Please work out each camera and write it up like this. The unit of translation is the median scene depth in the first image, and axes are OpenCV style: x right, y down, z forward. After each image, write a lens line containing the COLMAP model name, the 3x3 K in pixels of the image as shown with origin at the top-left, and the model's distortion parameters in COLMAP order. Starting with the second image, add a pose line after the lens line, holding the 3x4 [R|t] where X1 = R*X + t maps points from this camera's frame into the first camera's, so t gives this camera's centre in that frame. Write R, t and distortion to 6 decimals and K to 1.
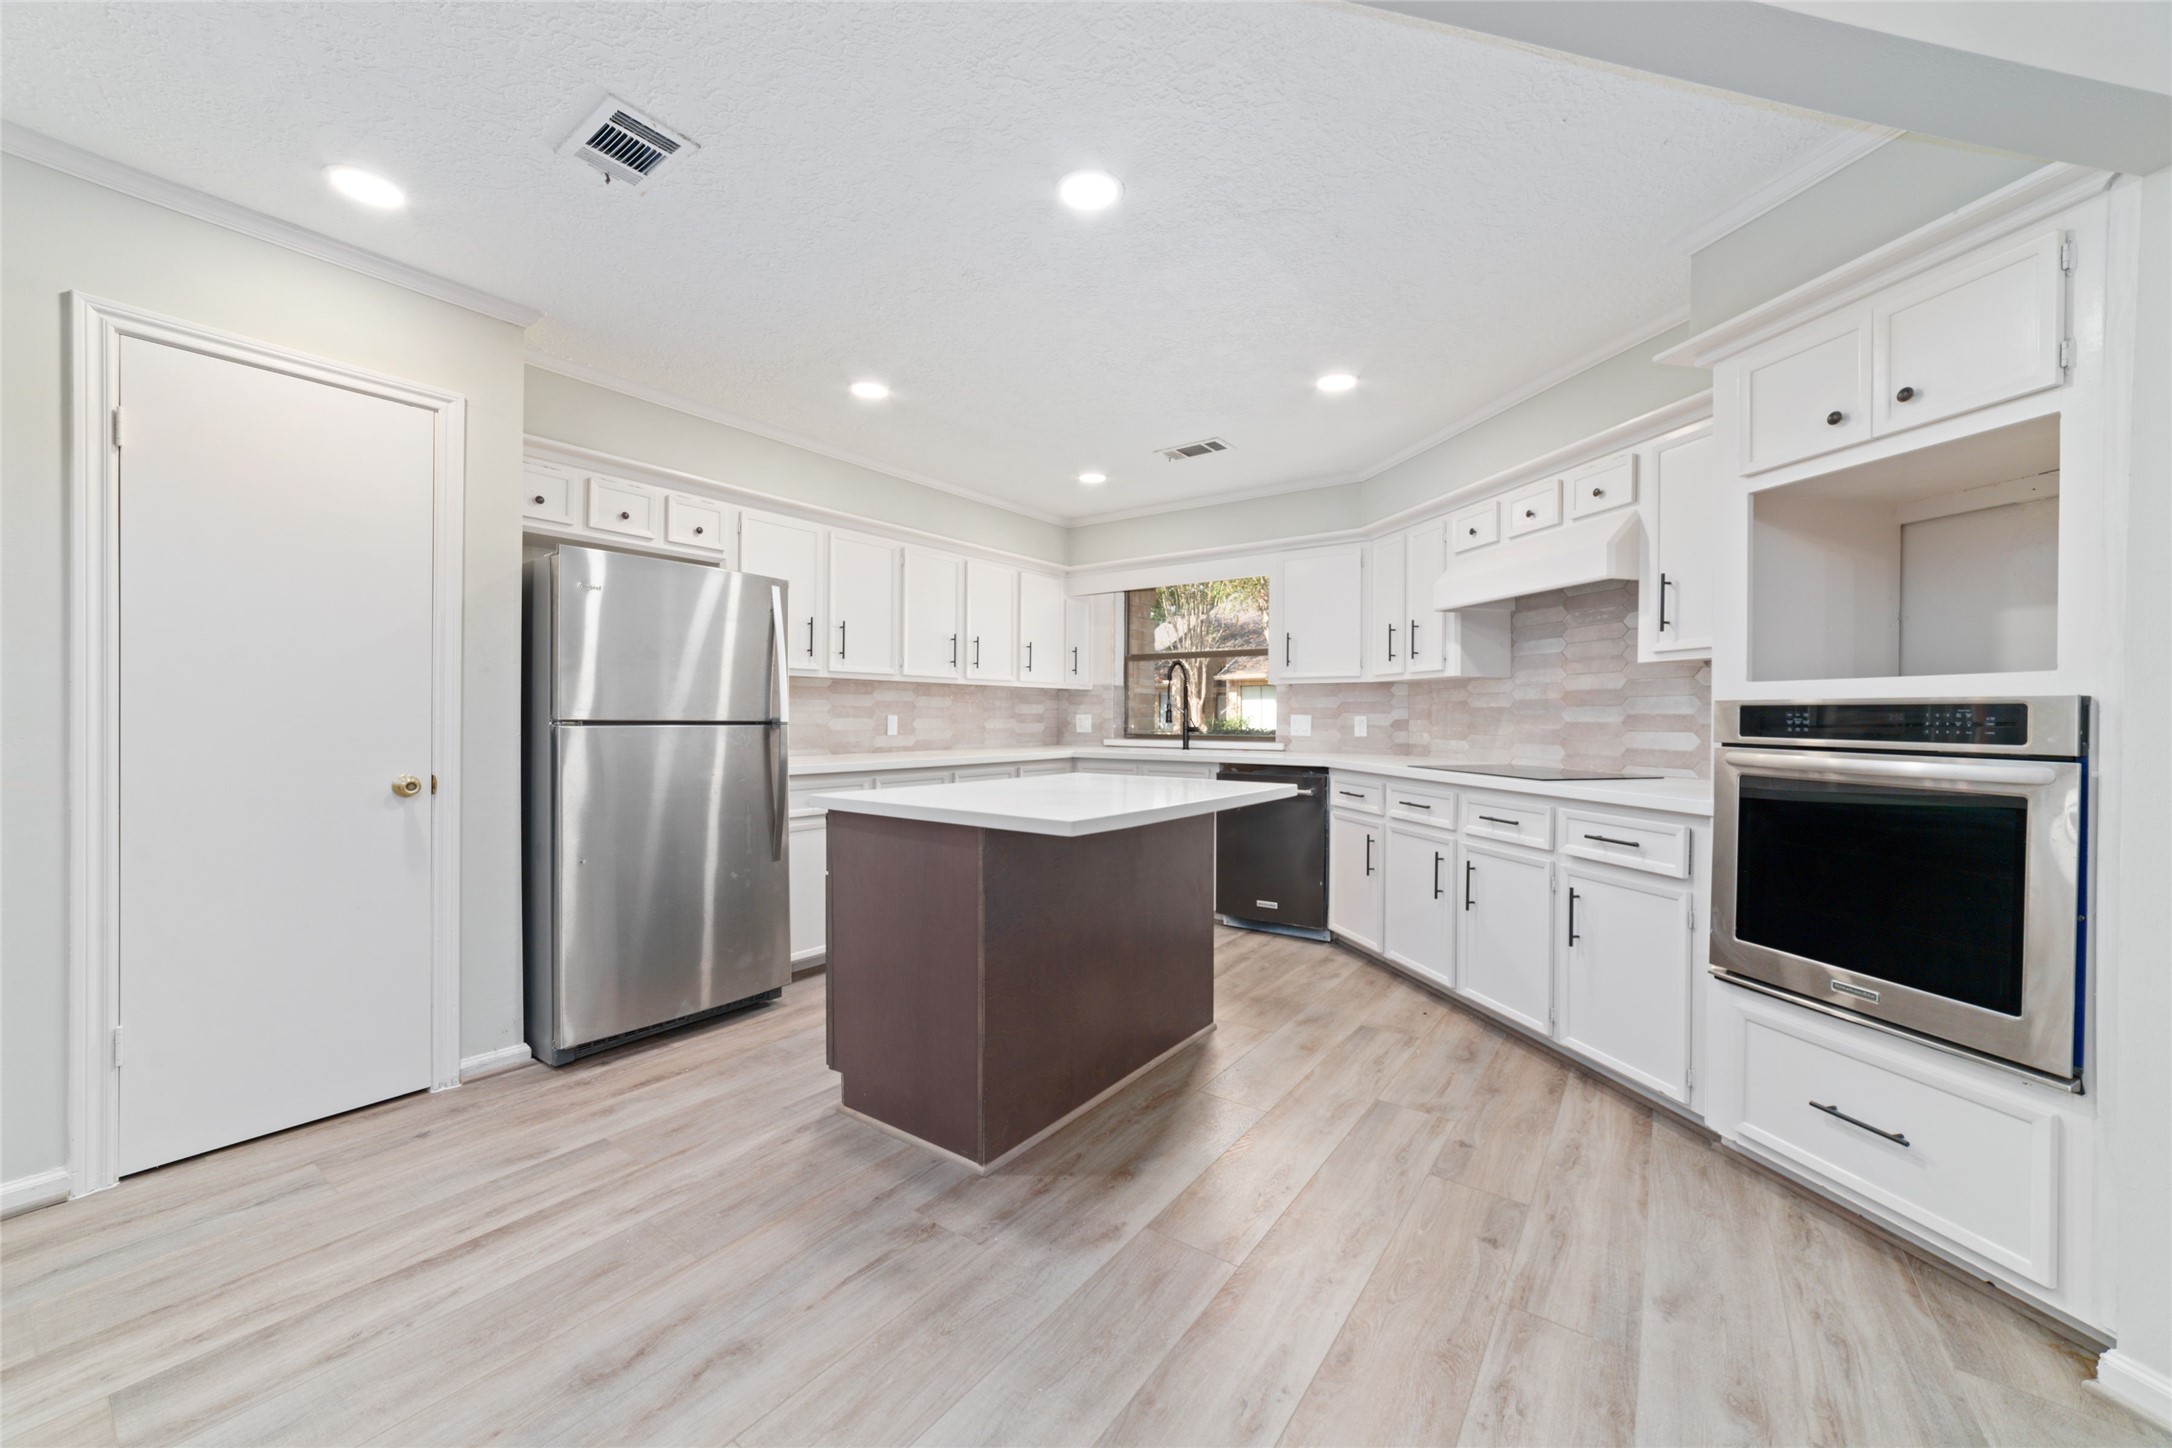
lens RADIAL K [[823.2, 0, 1081.3], [0, 823.2, 714.7], [0, 0, 1]] dist [-0.019436, 0.005035]
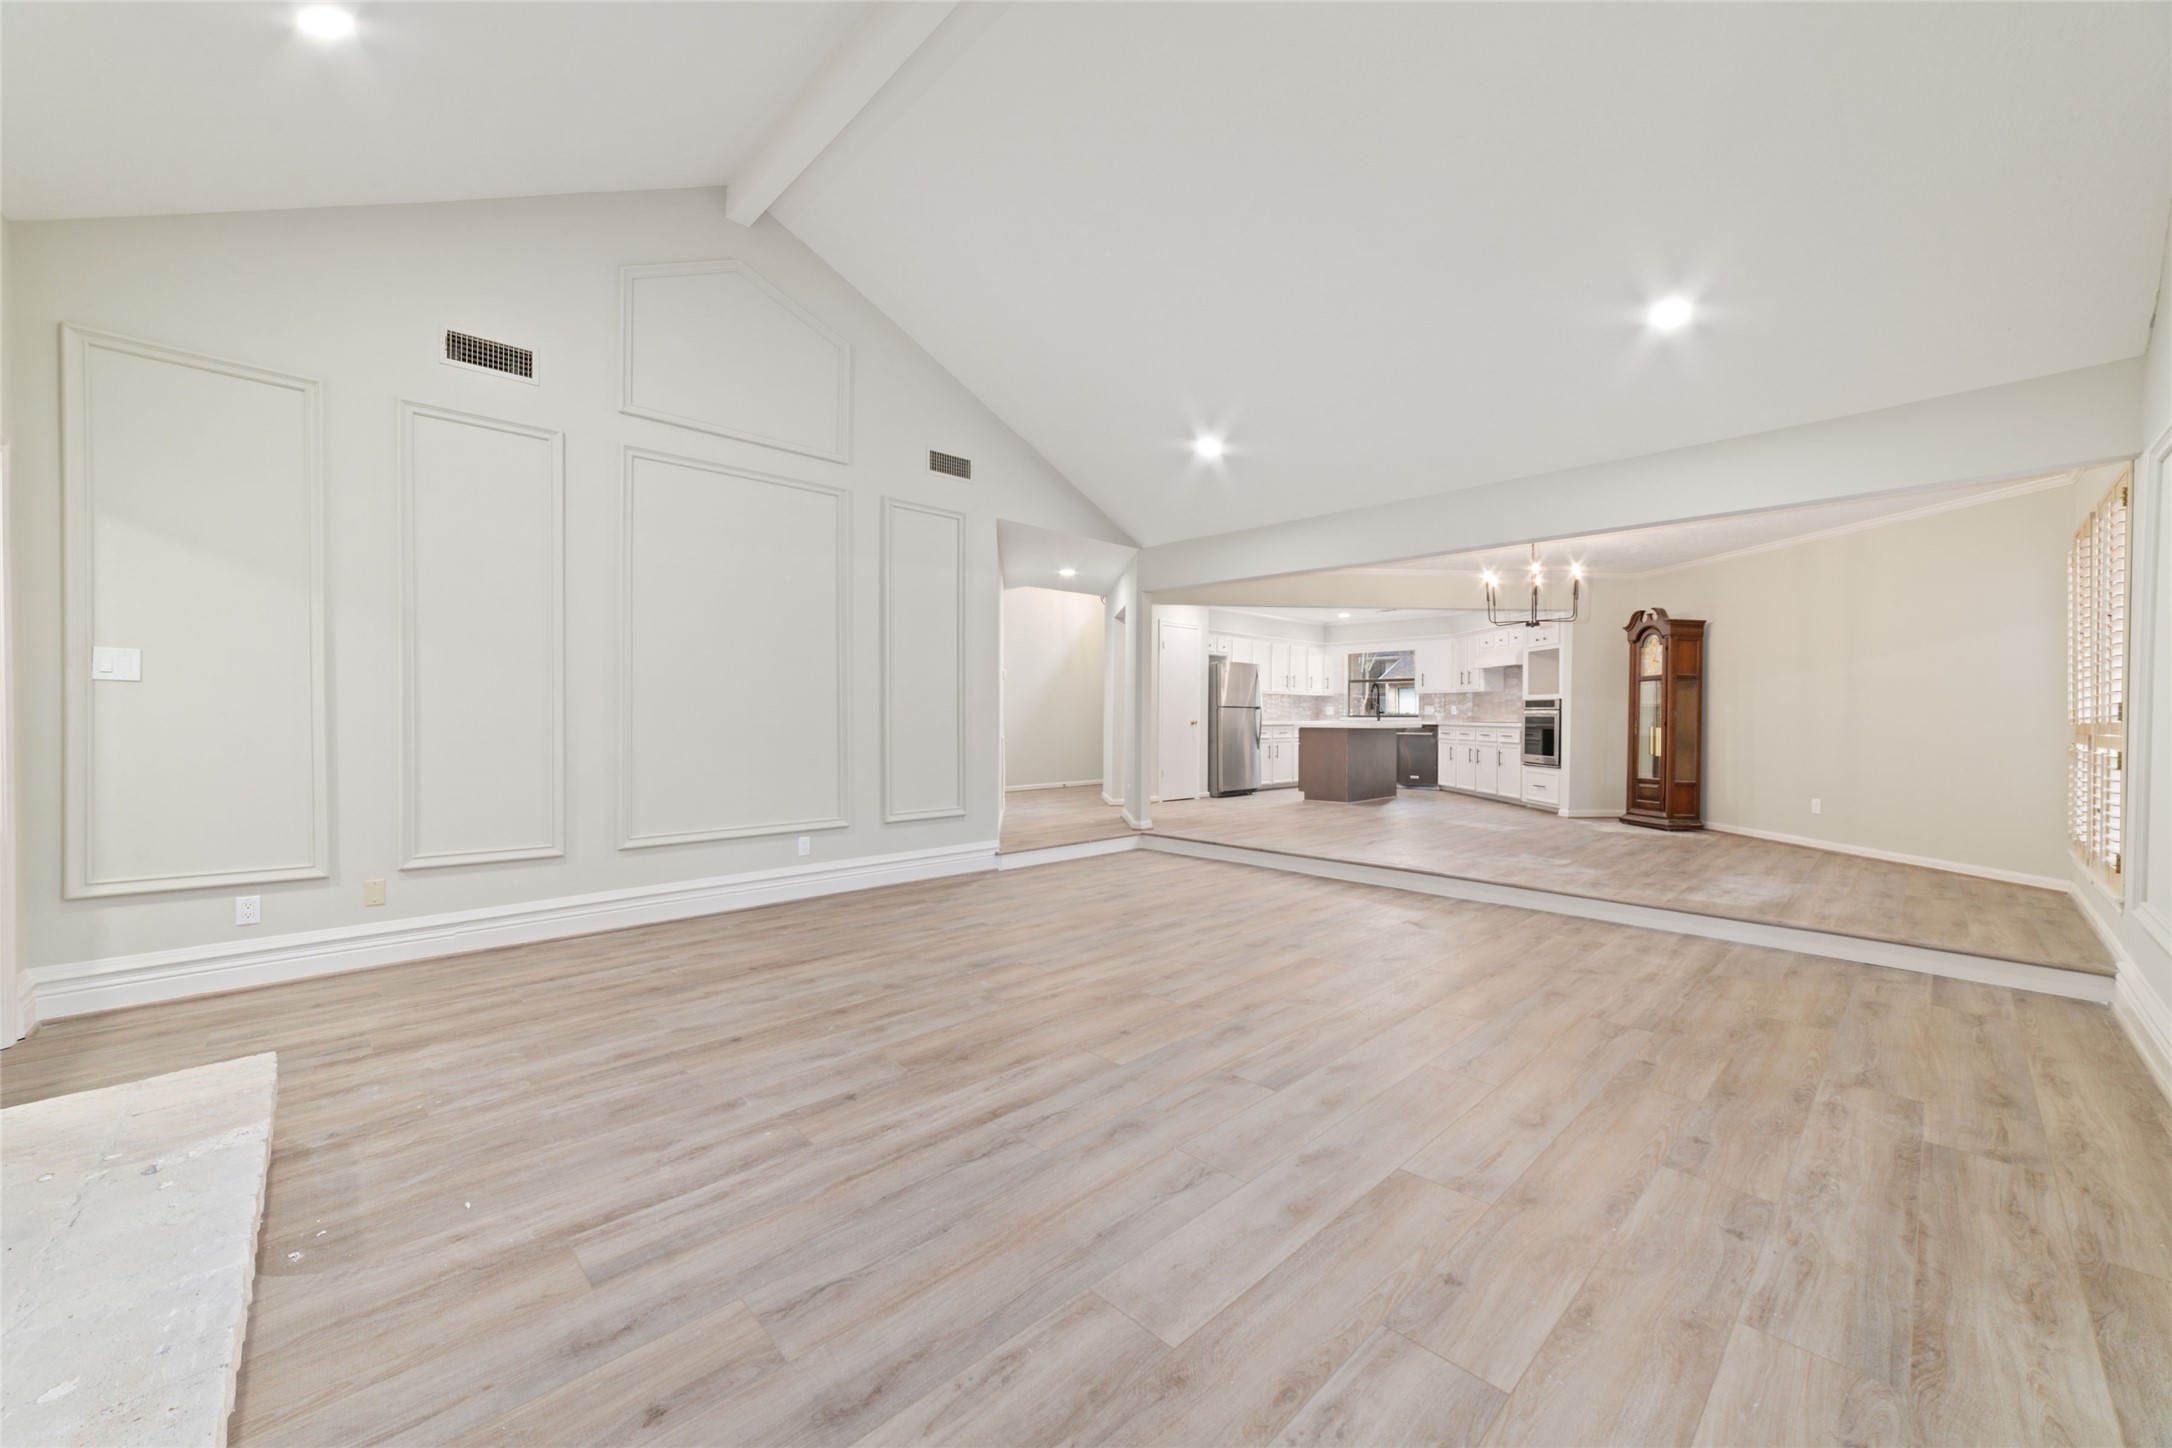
lens RADIAL K [[823.2, 0, 1079.1], [0, 823.2, 709.4], [0, 0, 1]] dist [-0.019436, 0.005035]
pose [[0.983940, -0.004279, -0.178449, -0.478412], [0.002975, 0.999967, -0.007578, 0.038961], [0.178475, 0.006925, 0.983920, -2.353868]]
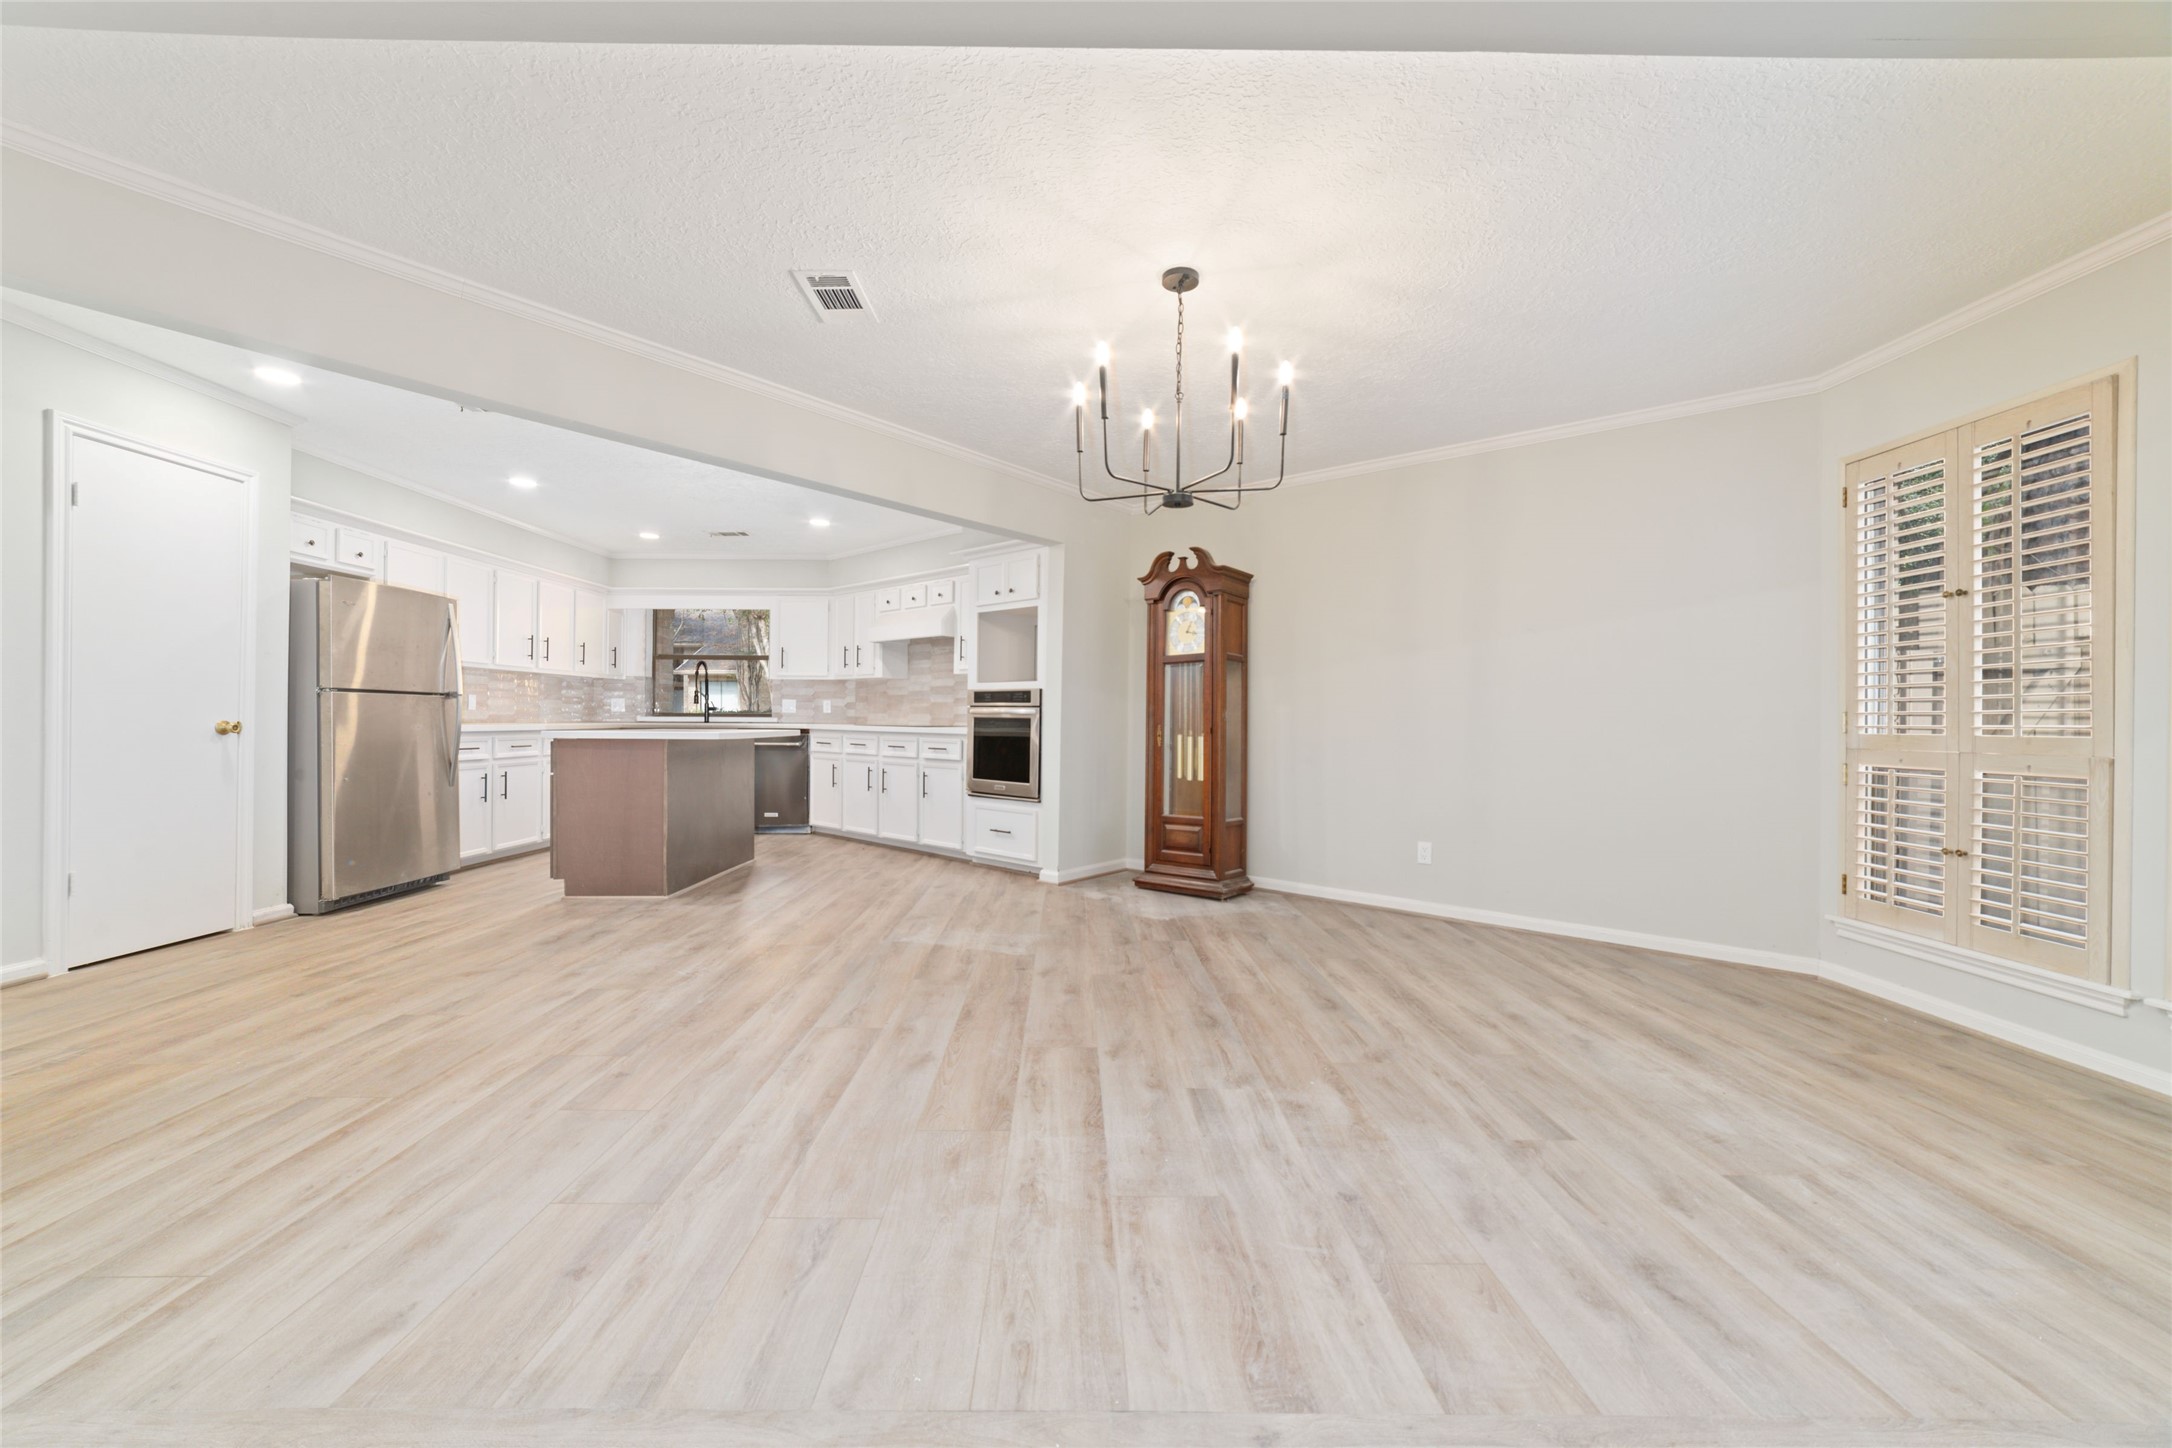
lens RADIAL K [[823.2, 0, 1083.7], [0, 823.2, 720.8], [0, 0, 1]] dist [-0.019436, 0.005035]
pose [[0.798576, 0.000237, 0.601895, -0.335125], [-0.005072, 0.999967, 0.006335, 0.041656], [-0.601873, -0.008111, 0.798550, -0.869130]]
